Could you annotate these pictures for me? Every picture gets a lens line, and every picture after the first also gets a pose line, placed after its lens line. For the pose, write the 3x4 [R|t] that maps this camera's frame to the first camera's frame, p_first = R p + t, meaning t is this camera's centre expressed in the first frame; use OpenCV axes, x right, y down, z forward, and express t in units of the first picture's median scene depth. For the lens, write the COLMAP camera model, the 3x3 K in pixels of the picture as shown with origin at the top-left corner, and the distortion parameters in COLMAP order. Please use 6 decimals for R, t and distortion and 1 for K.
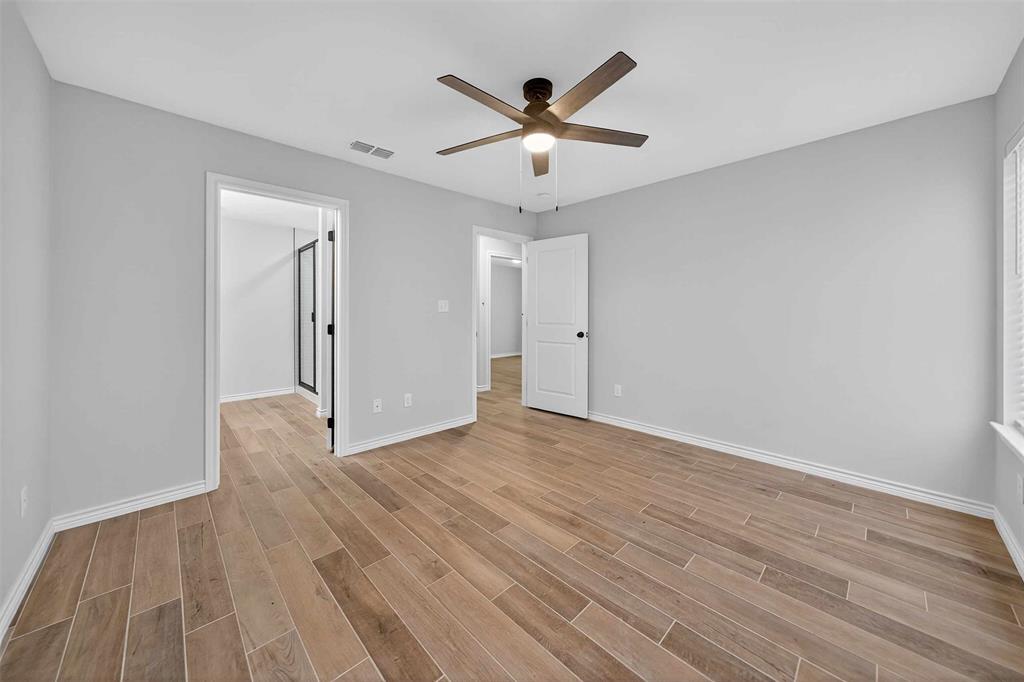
lens RADIAL K [[362.4, 0, 511.8], [0, 362.4, 313.5], [0, 0, 1]] dist [-0.000068, 0.000094]
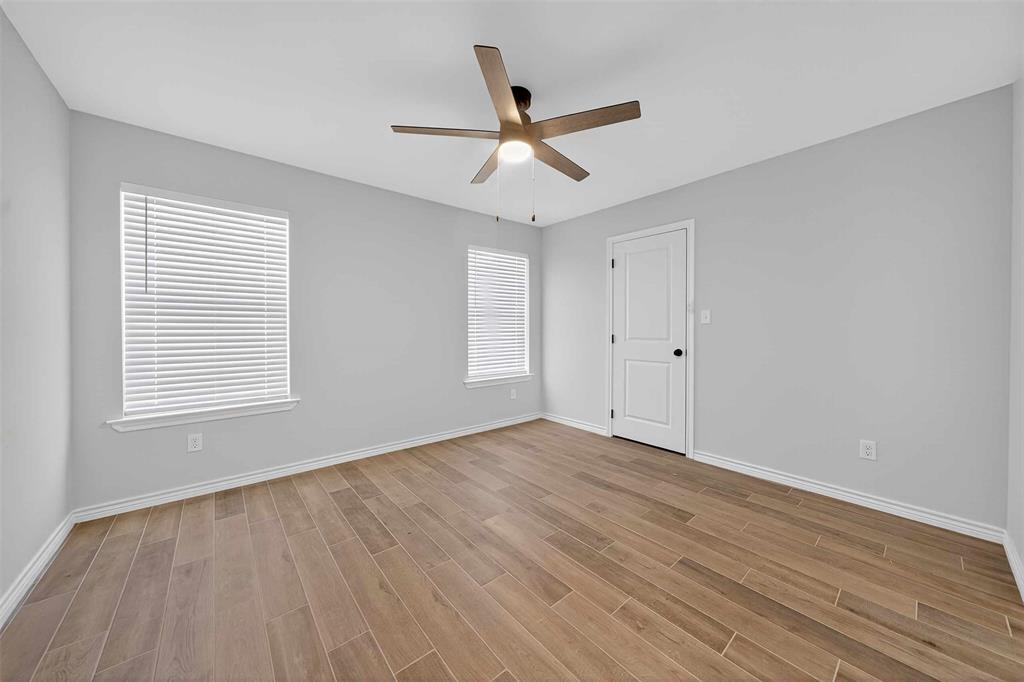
lens RADIAL K [[358.7, 0, 524.7], [0, 358.7, 329.4], [0, 0, 1]] dist [0.001501, 0.000122]
pose [[-0.999166, -0.001390, 0.040821, 0.008152], [-0.001066, 0.999968, 0.007968, 0.007023], [-0.040831, 0.007918, -0.999135, 1.837454]]
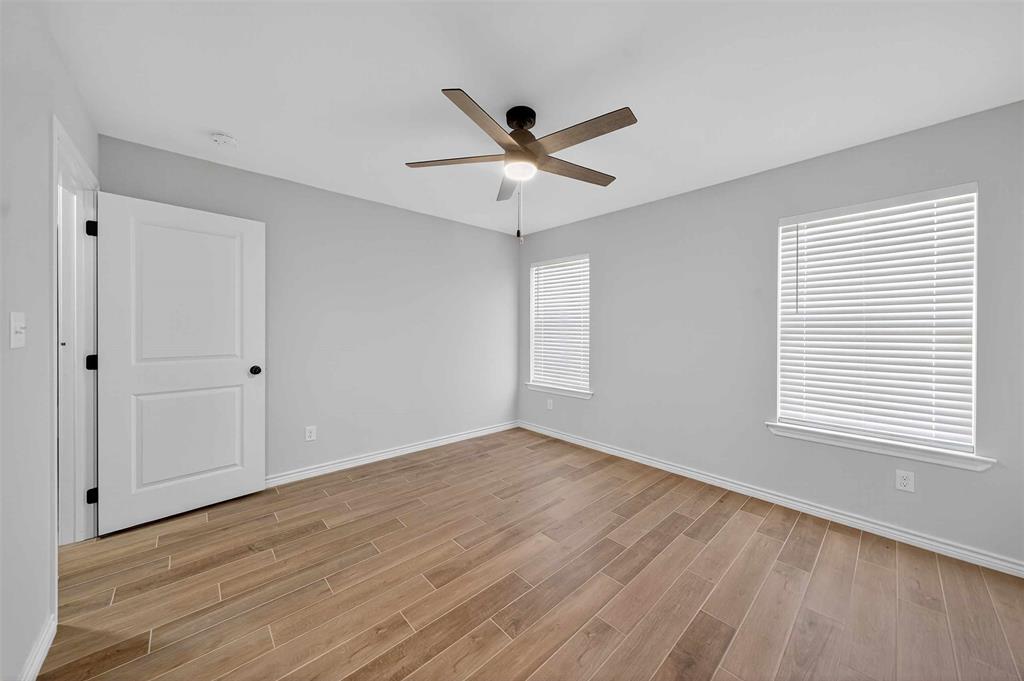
lens RADIAL K [[351.2, 0, 515.1], [0, 351.2, 335.8], [0, 0, 1]] dist [-0.010540, 0.000400]
pose [[0.018672, -0.009625, 0.999779, -0.826874], [-0.006302, 0.999933, 0.009744, -0.026952], [-0.999806, -0.006482, 0.018610, 0.923527]]
